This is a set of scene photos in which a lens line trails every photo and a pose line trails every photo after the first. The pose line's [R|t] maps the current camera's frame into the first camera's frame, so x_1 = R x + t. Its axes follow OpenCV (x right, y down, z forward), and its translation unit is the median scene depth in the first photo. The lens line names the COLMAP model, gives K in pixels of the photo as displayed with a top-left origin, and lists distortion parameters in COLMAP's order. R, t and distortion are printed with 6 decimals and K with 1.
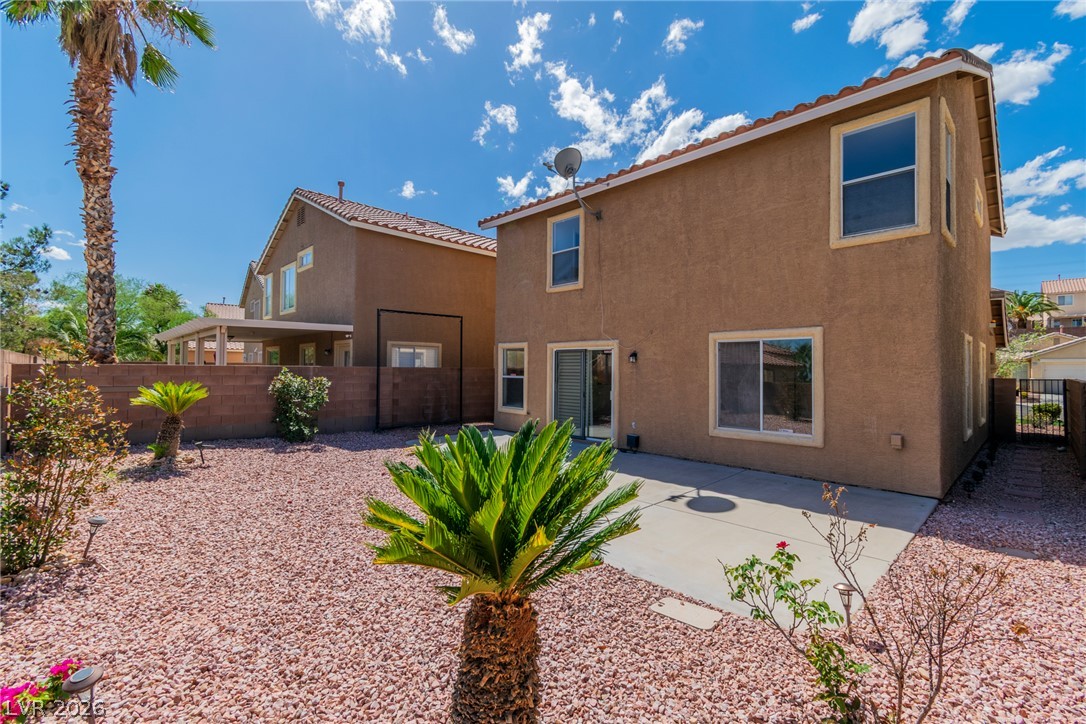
lens RADIAL K [[479.8, 0, 536.5], [0, 479.8, 361.5], [0, 0, 1]] dist [0.001857, -0.000158]
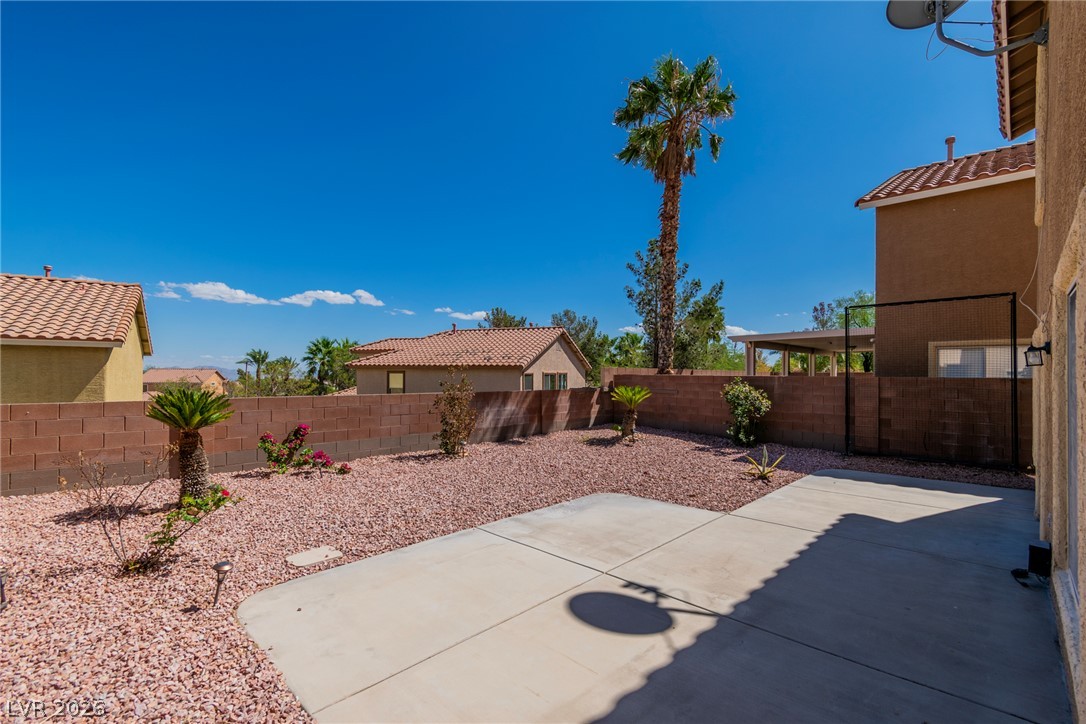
lens RADIAL K [[479.8, 0, 546.1], [0, 479.8, 366.6], [0, 0, 1]] dist [0.001857, -0.000158]
pose [[0.044213, -0.017457, -0.998870, 0.486432], [0.012422, 0.999780, -0.016923, 0.000778], [0.998945, -0.011660, 0.044420, 0.448039]]
